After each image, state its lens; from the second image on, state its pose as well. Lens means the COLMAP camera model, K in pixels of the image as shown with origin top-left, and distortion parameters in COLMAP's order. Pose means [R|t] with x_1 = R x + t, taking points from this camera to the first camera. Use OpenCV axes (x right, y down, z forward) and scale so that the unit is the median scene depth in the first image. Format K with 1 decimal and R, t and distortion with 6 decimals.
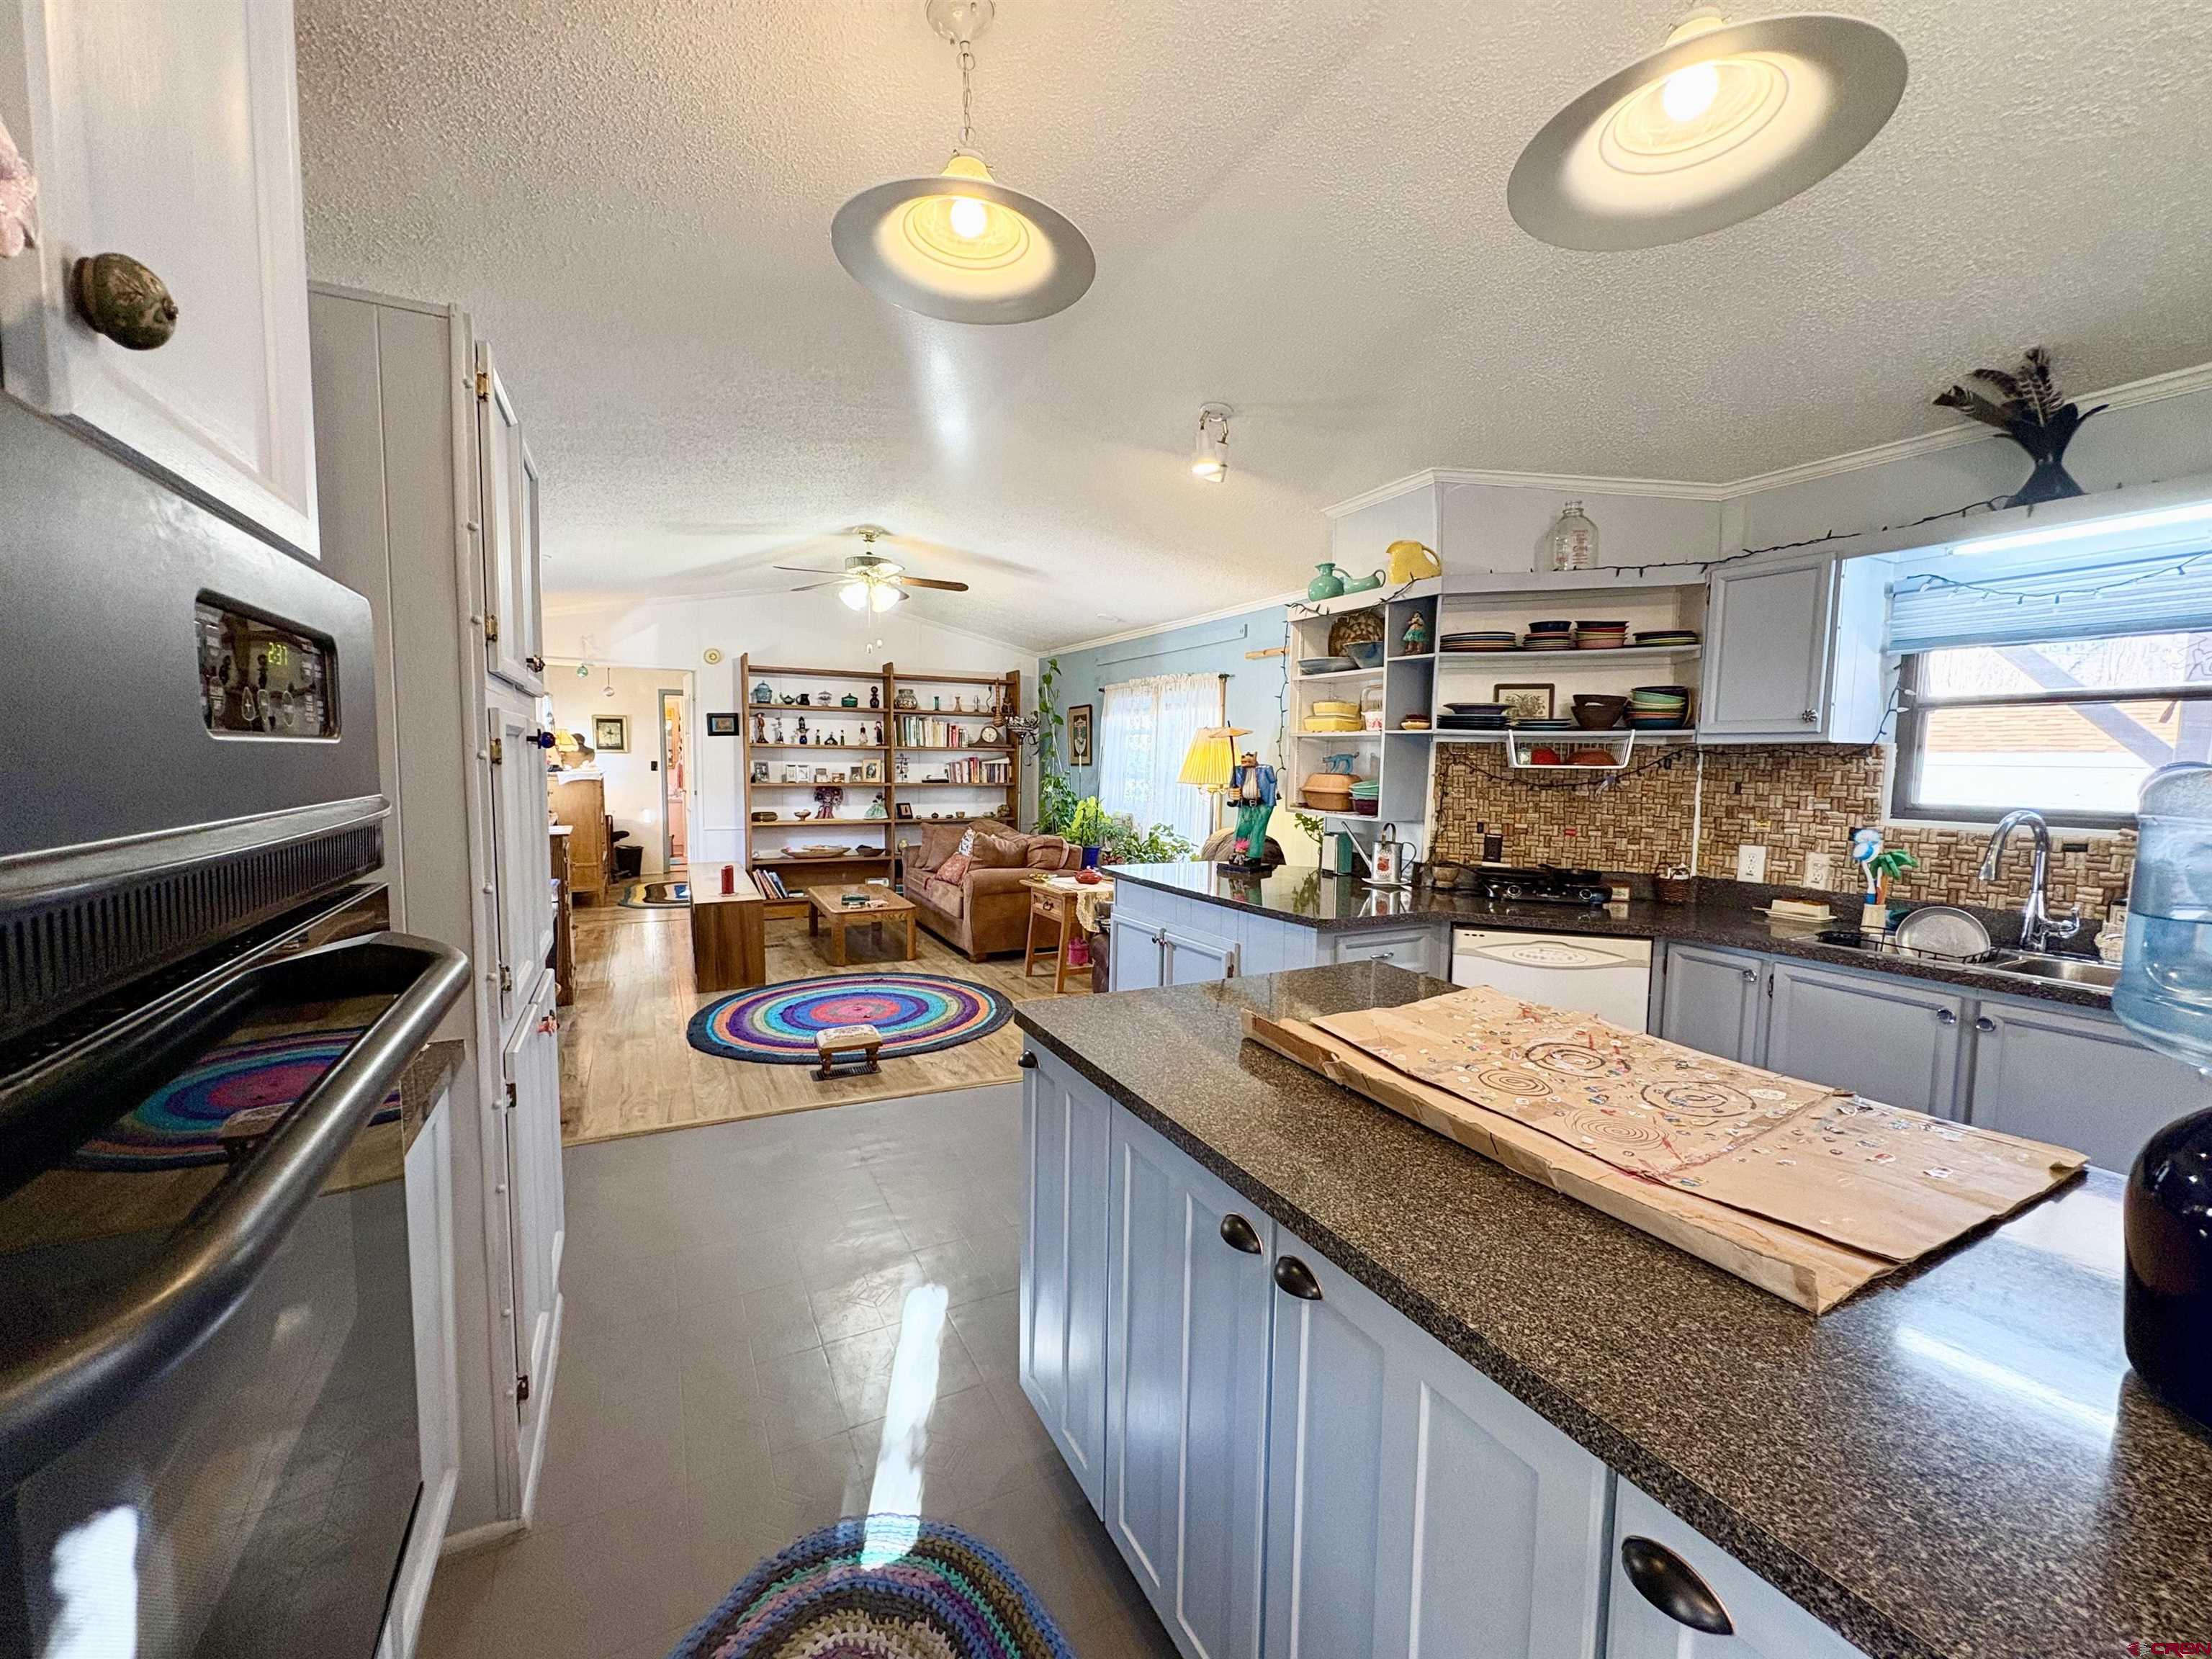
lens RADIAL K [[864.9, 0, 1099.9], [0, 864.9, 825.6], [0, 0, 1]] dist [0.000072, -0.000295]
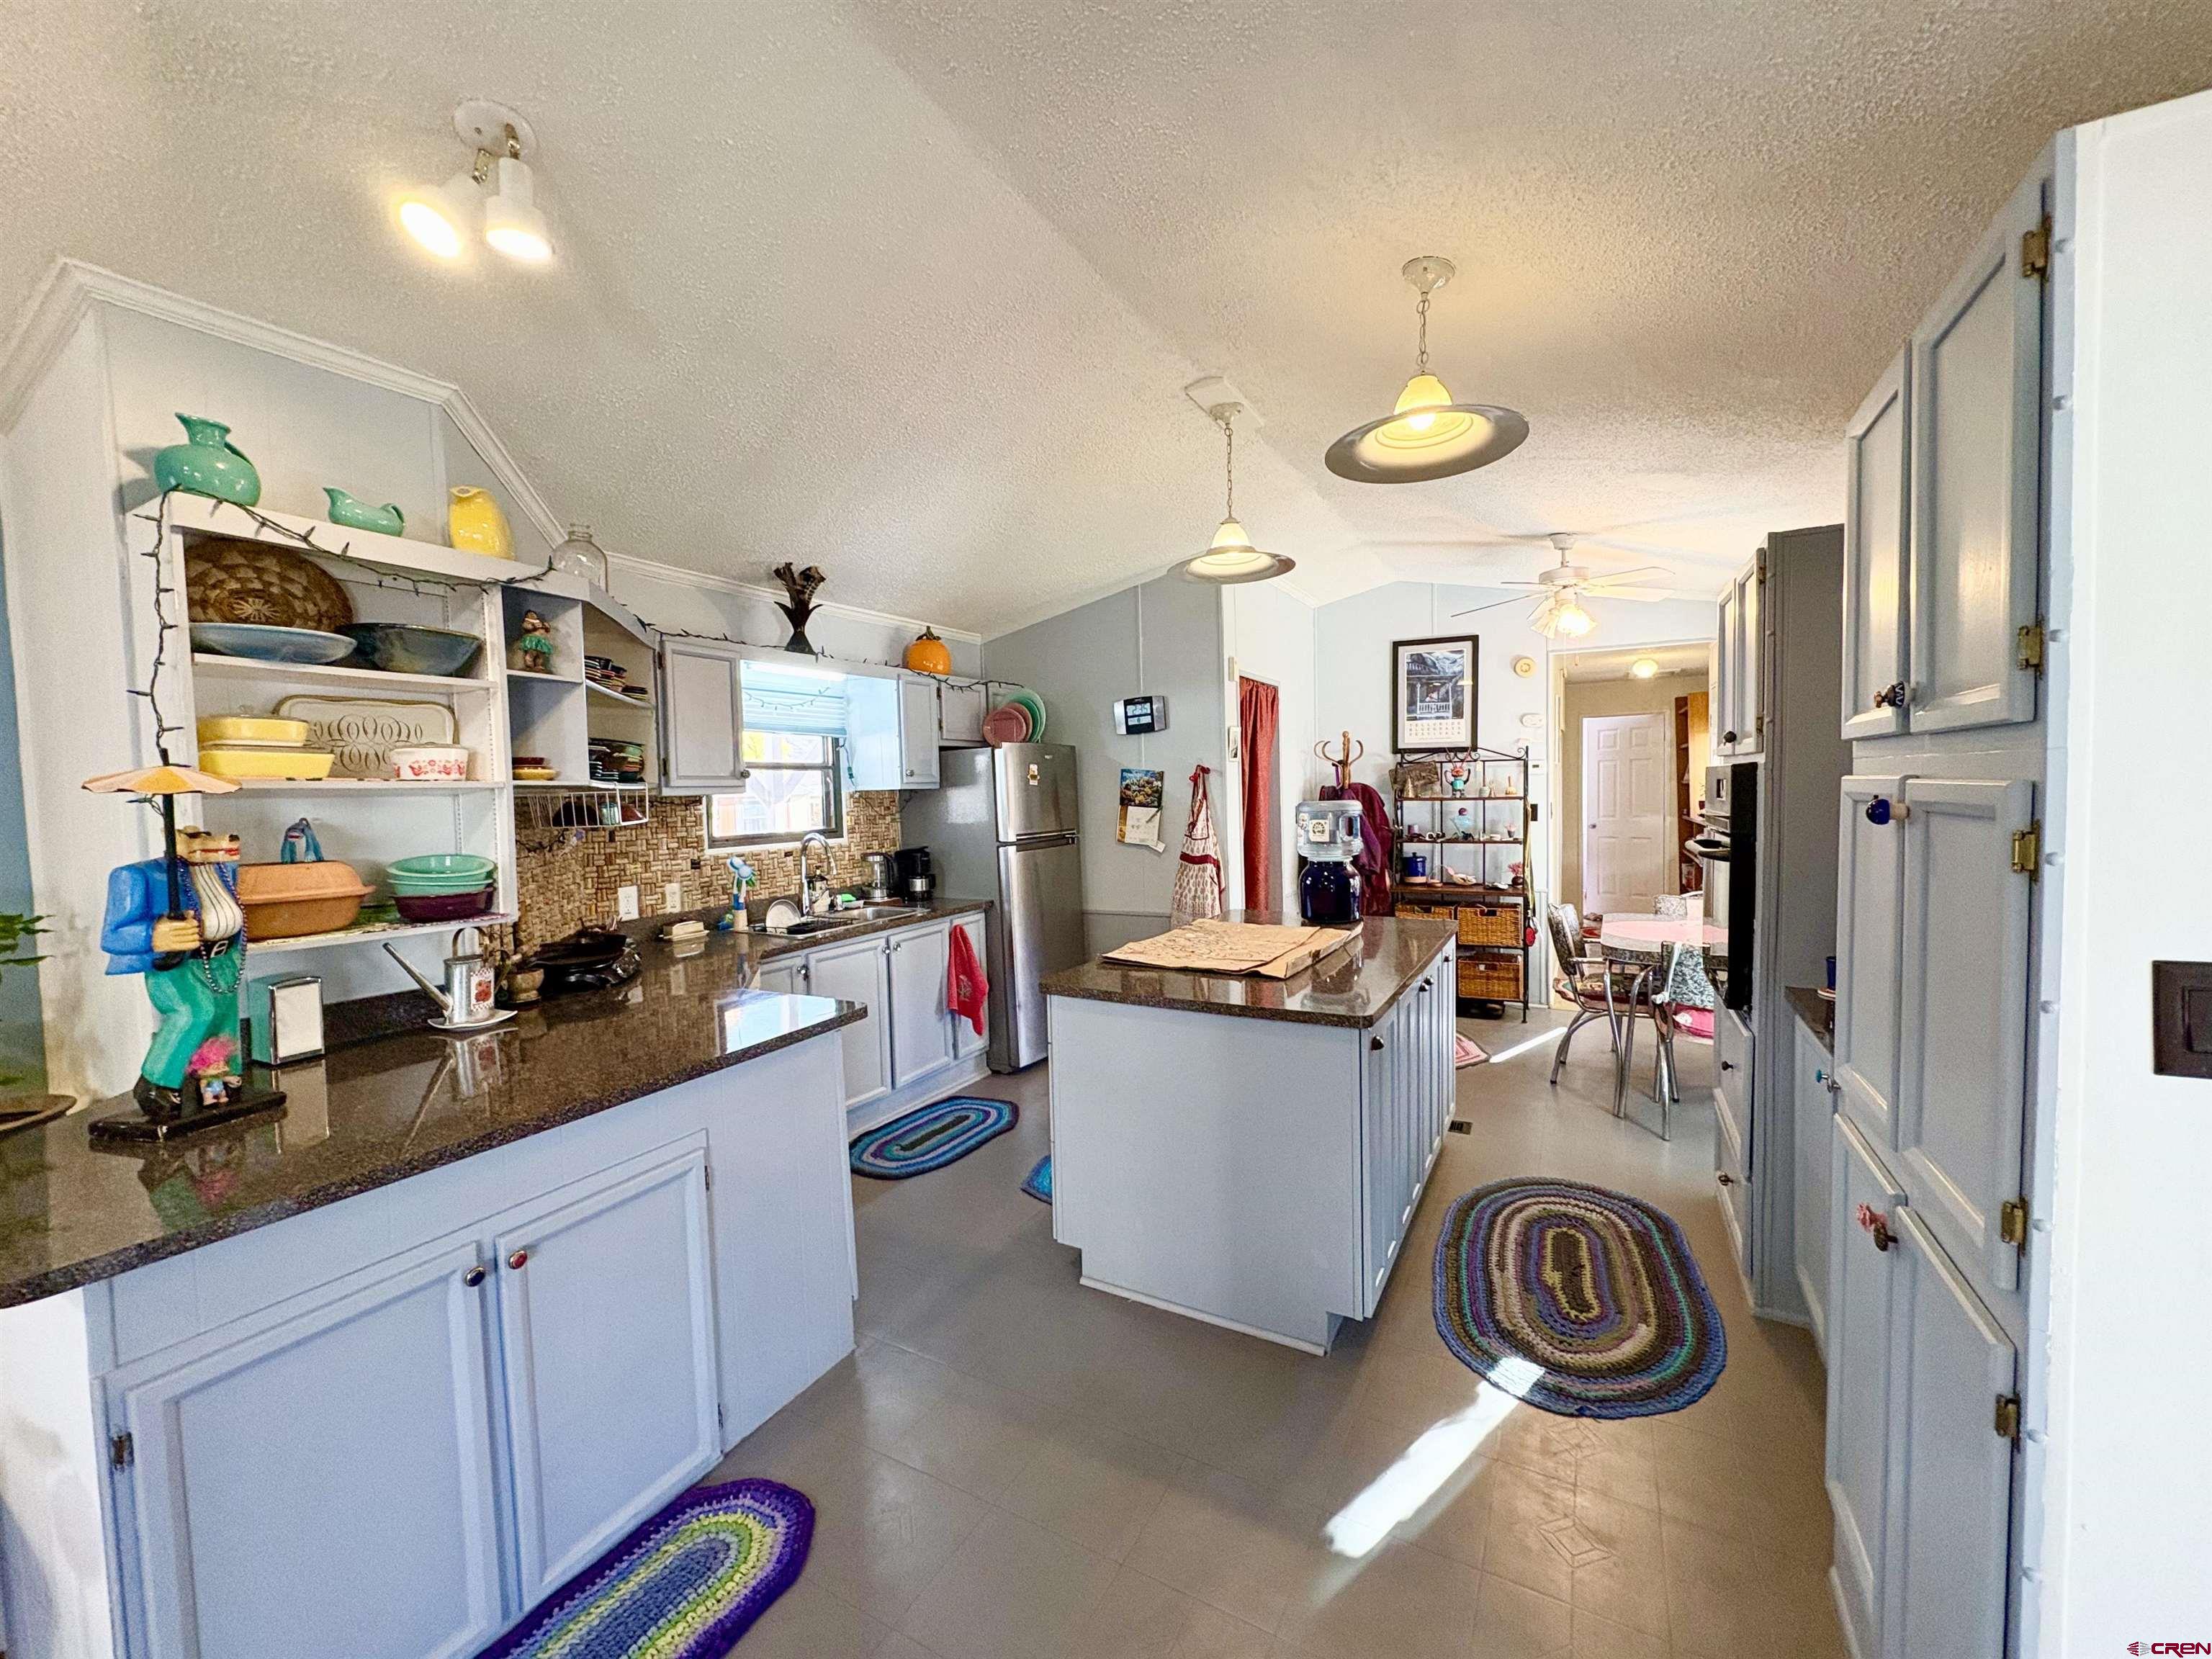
lens RADIAL K [[864.9, 0, 1104.3], [0, 864.9, 830.8], [0, 0, 1]] dist [0.000072, -0.000295]
pose [[-0.545763, -0.044569, 0.836754, -0.545230], [0.079102, 0.991385, 0.104399, -0.125025], [-0.834198, 0.123167, -0.537535, 1.164320]]
